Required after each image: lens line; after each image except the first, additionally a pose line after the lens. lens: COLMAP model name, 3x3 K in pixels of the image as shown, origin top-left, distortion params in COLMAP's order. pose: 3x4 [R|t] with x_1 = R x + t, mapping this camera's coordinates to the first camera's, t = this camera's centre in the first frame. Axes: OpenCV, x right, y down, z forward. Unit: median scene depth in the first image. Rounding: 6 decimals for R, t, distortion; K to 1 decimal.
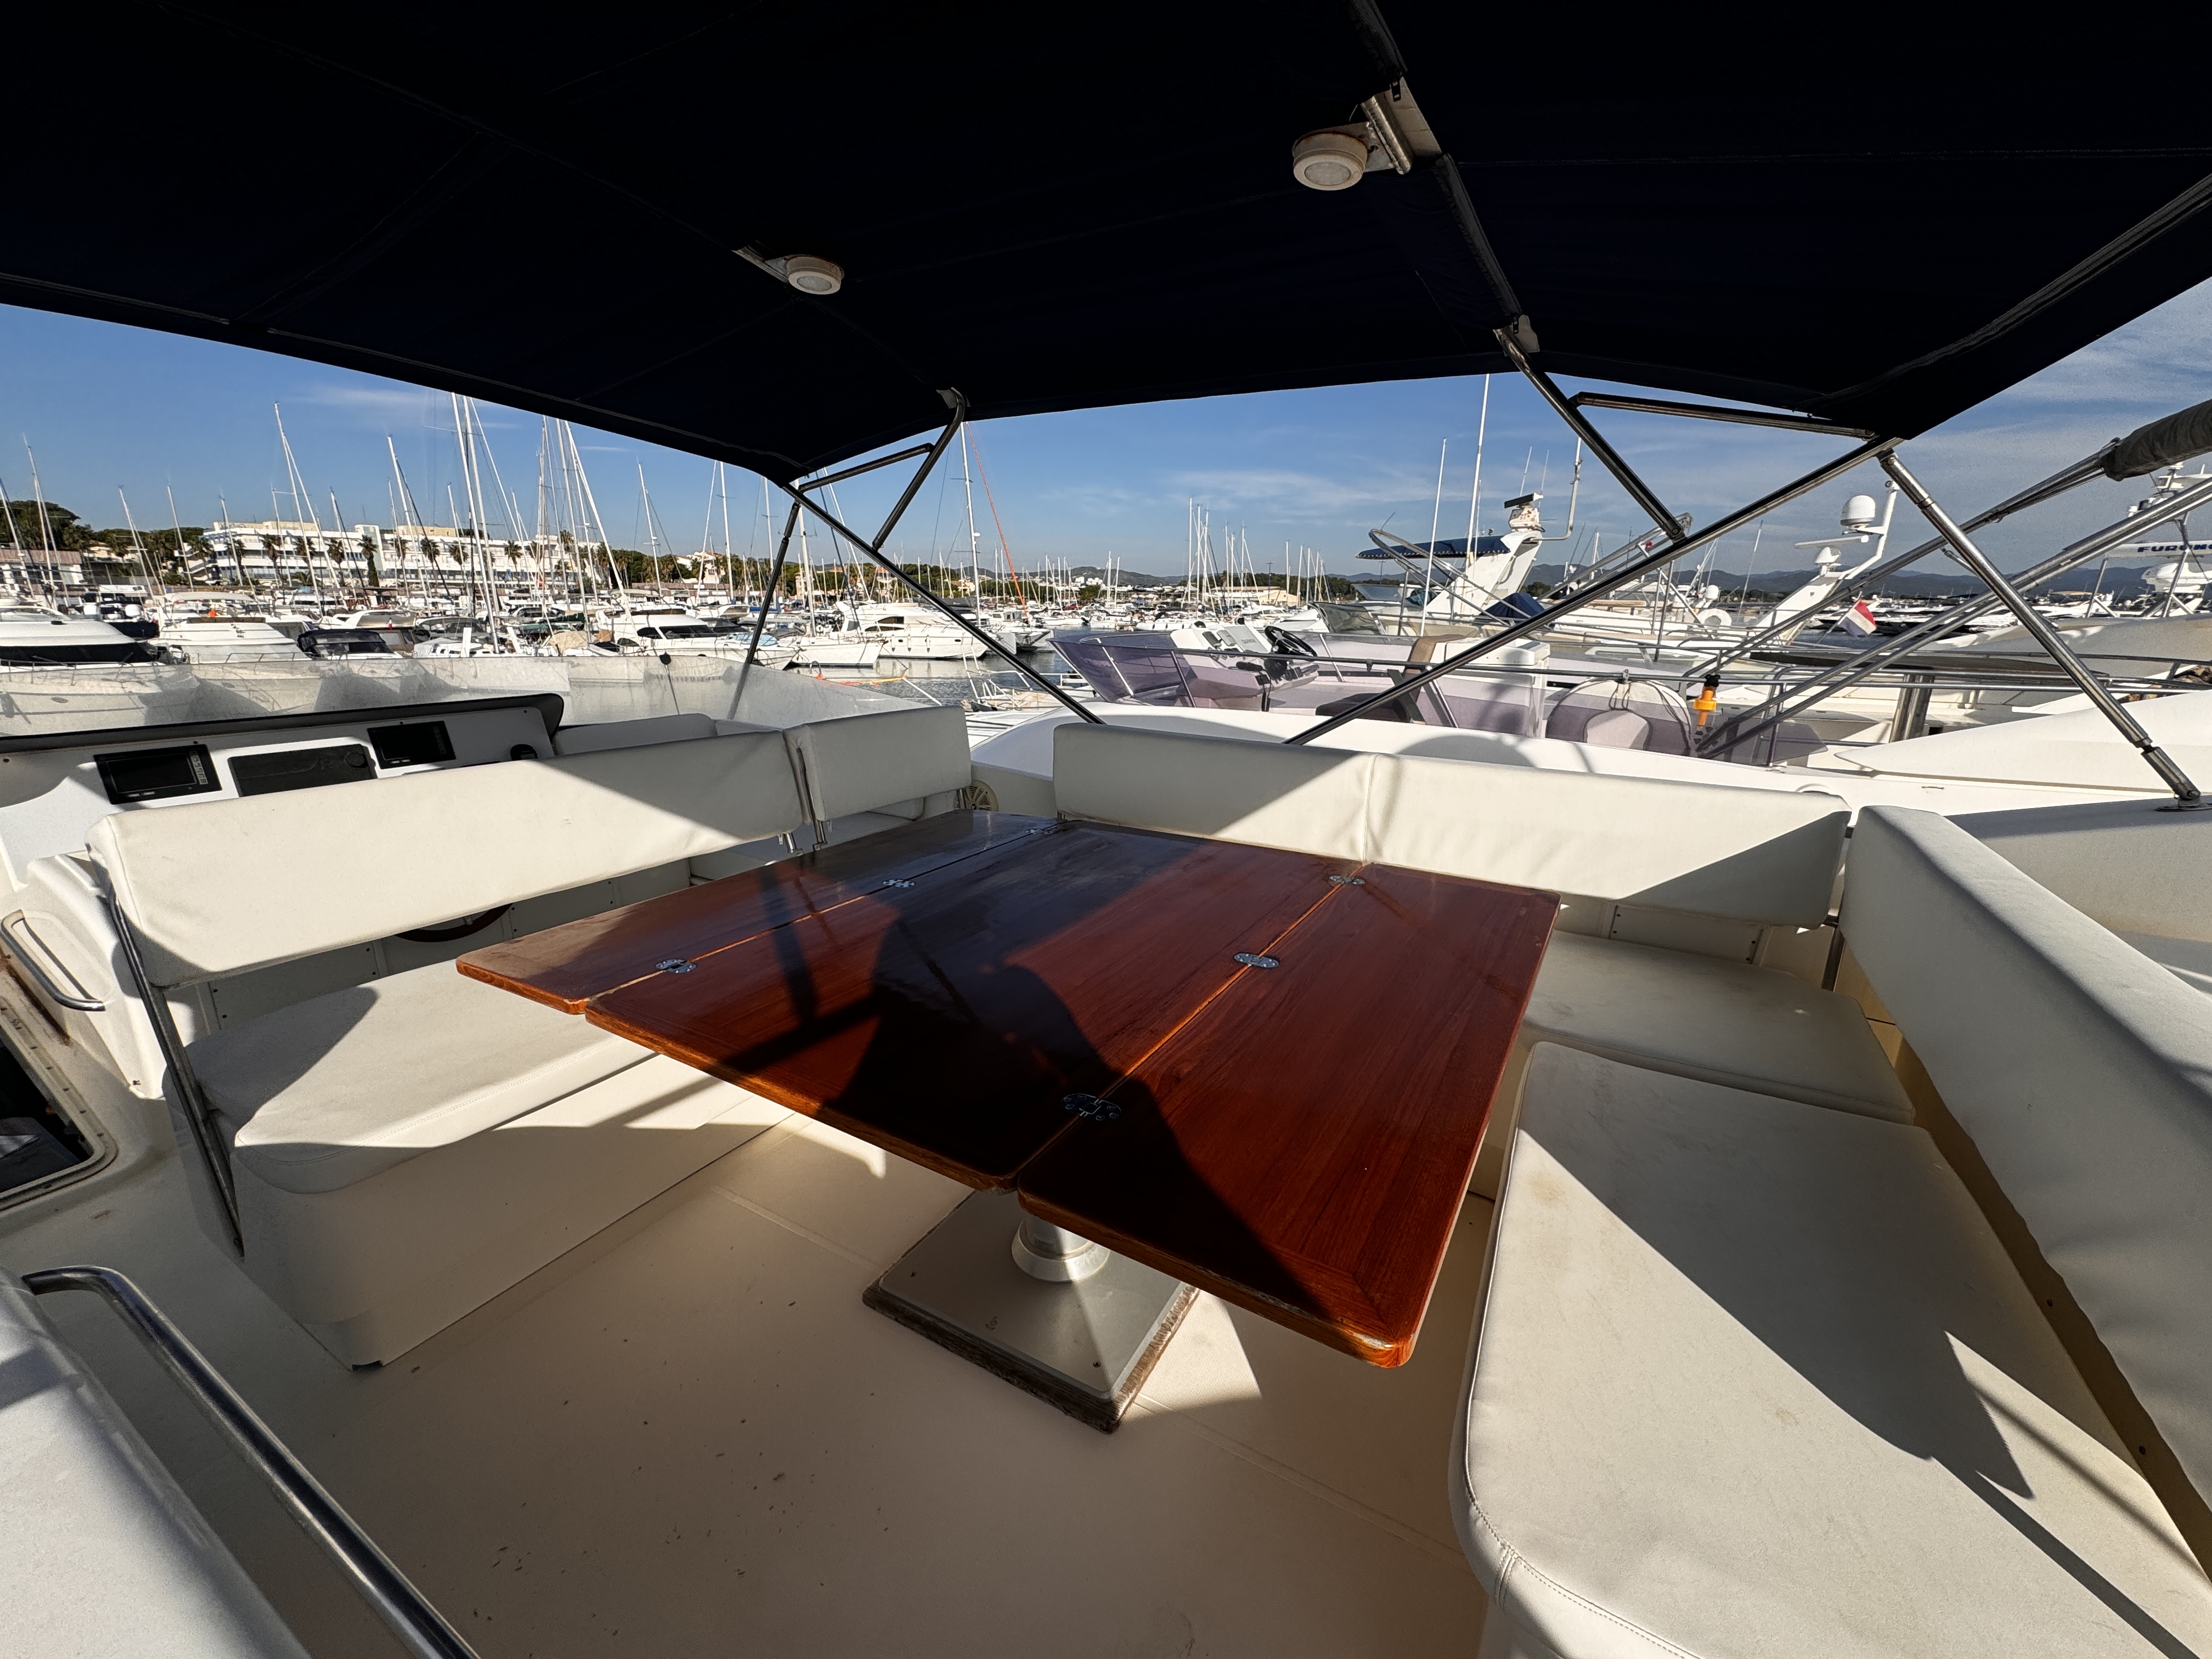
lens RADIAL K [[881.0, 0, 1104.5], [0, 881.0, 824.2], [0, 0, 1]] dist [-0.002484, -0.000521]
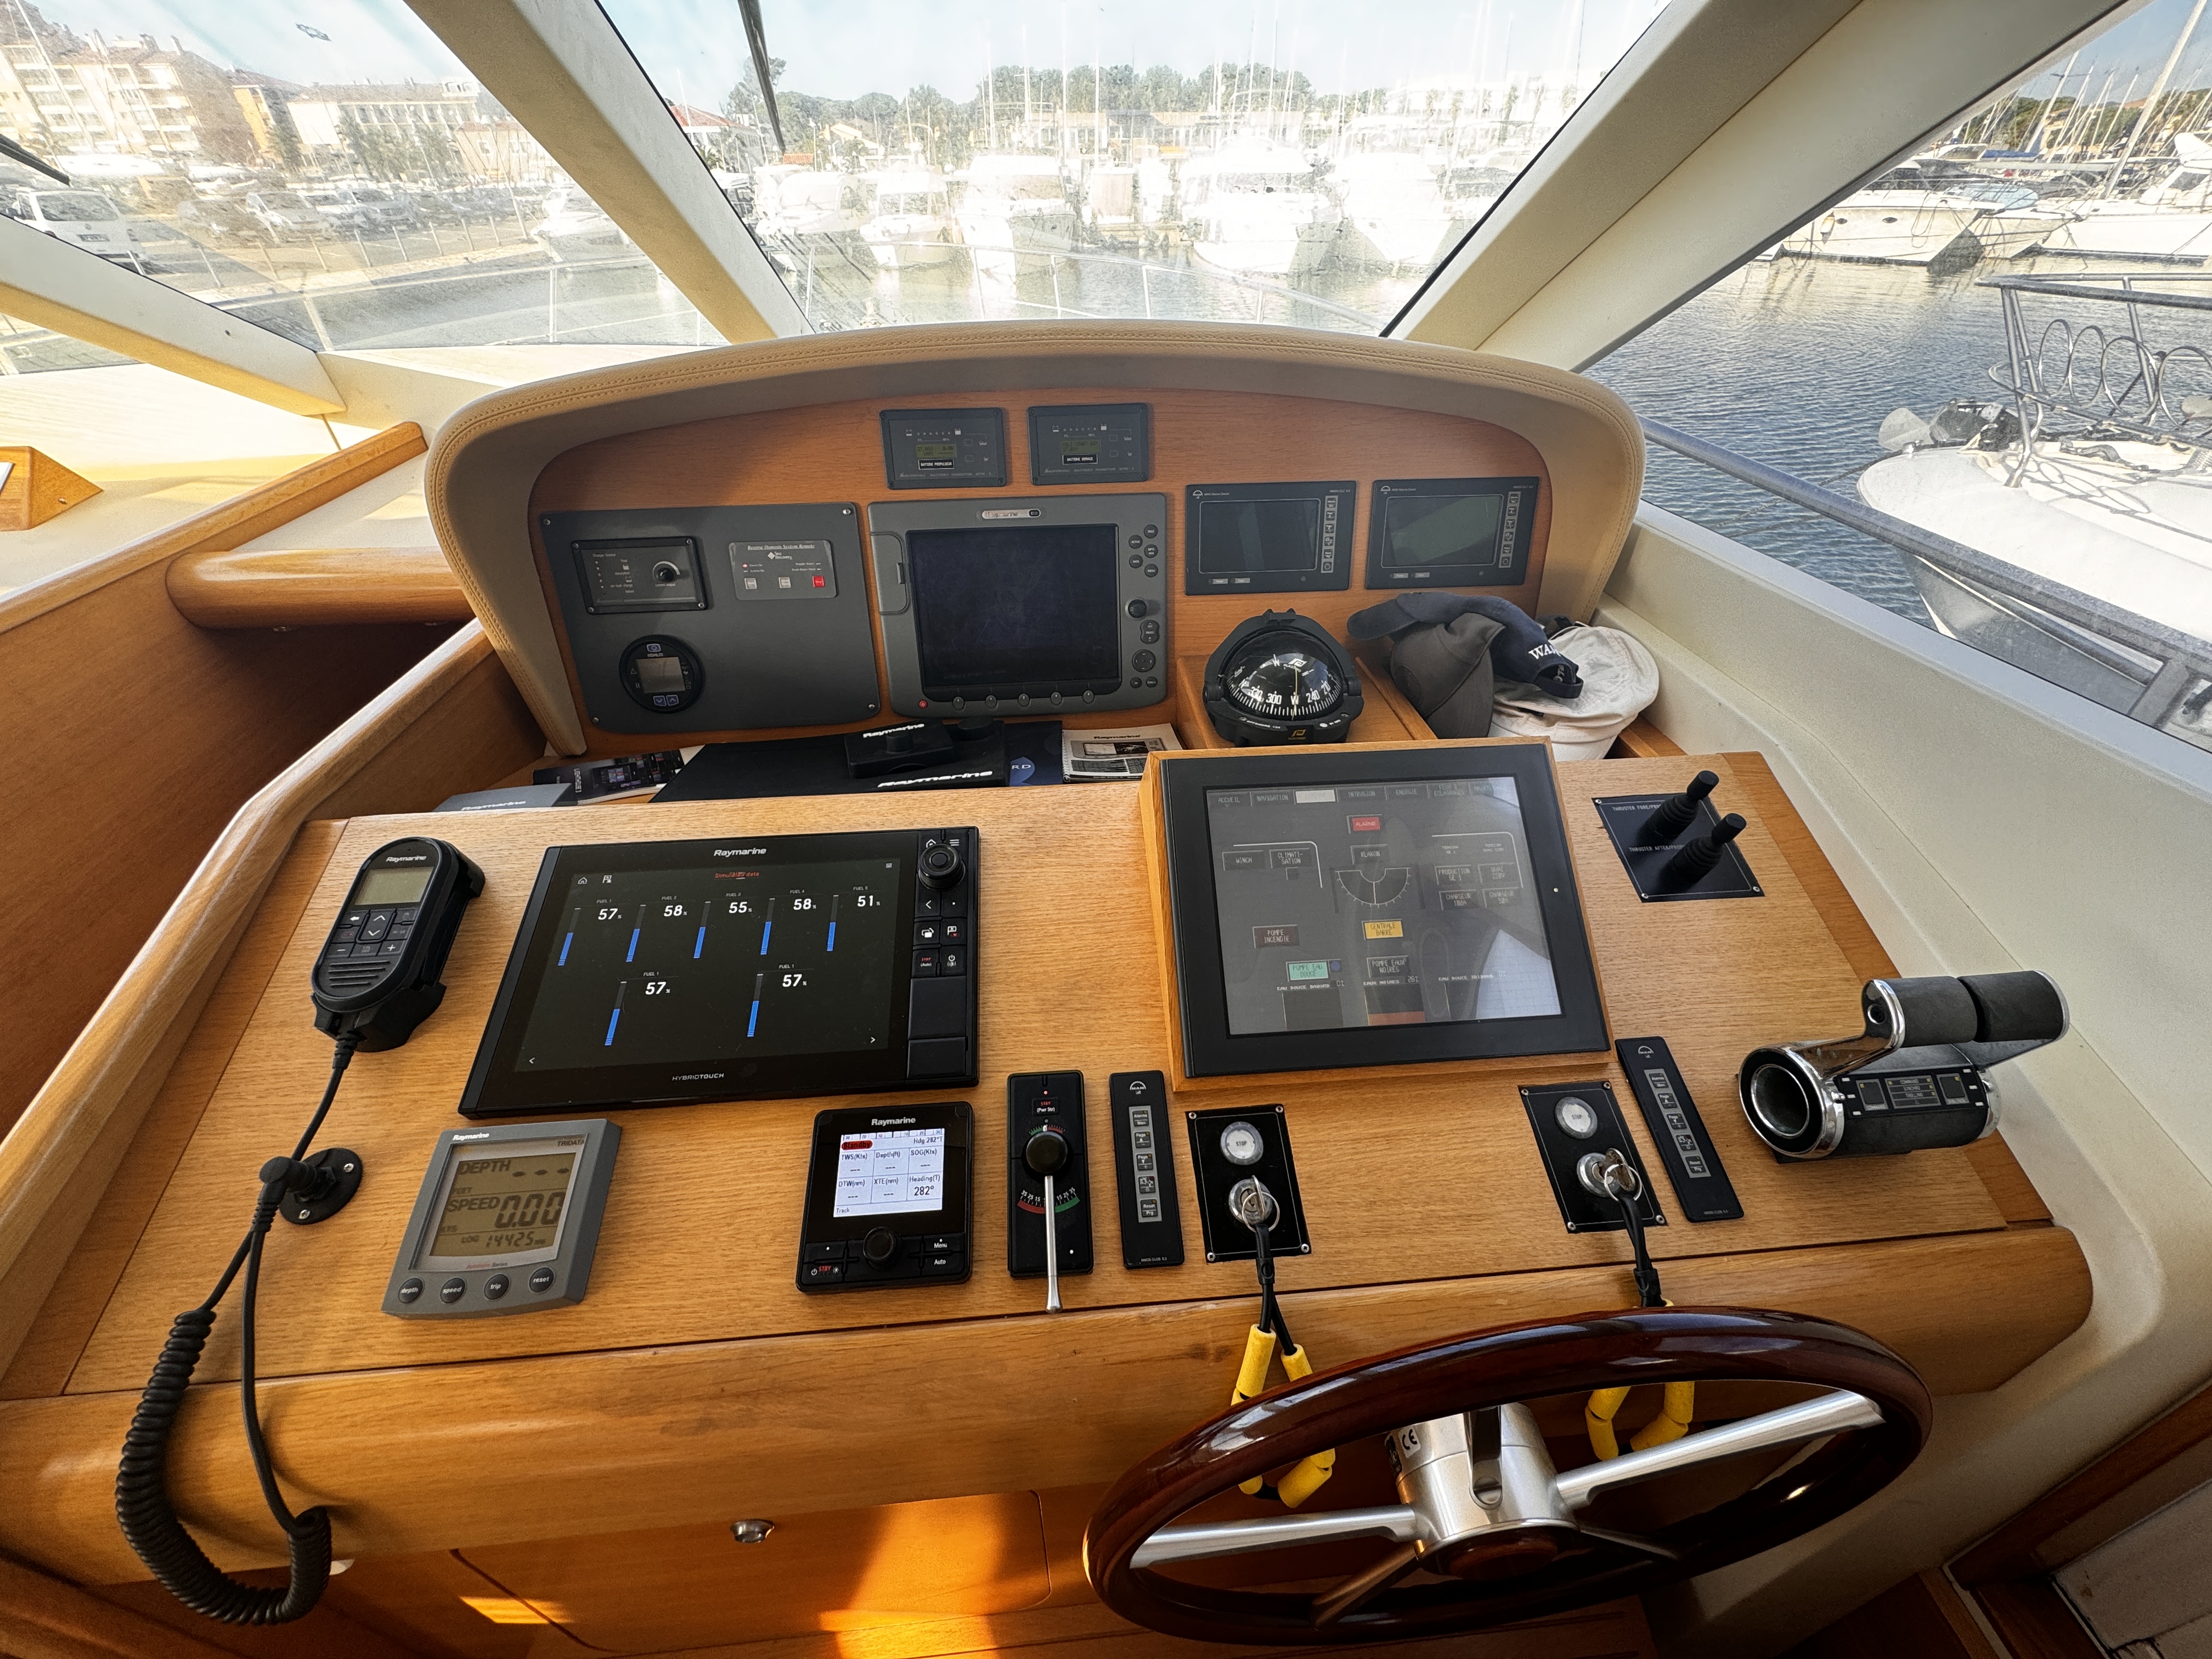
lens RADIAL K [[881.0, 0, 1122.7], [0, 881.0, 811.8], [0, 0, 1]] dist [-0.002484, -0.000521]
pose [[0.538695, 0.489383, -0.685792, -0.070206], [-0.203803, 0.865515, 0.457545, 0.009260], [0.817479, -0.106711, 0.565987, 0.072102]]
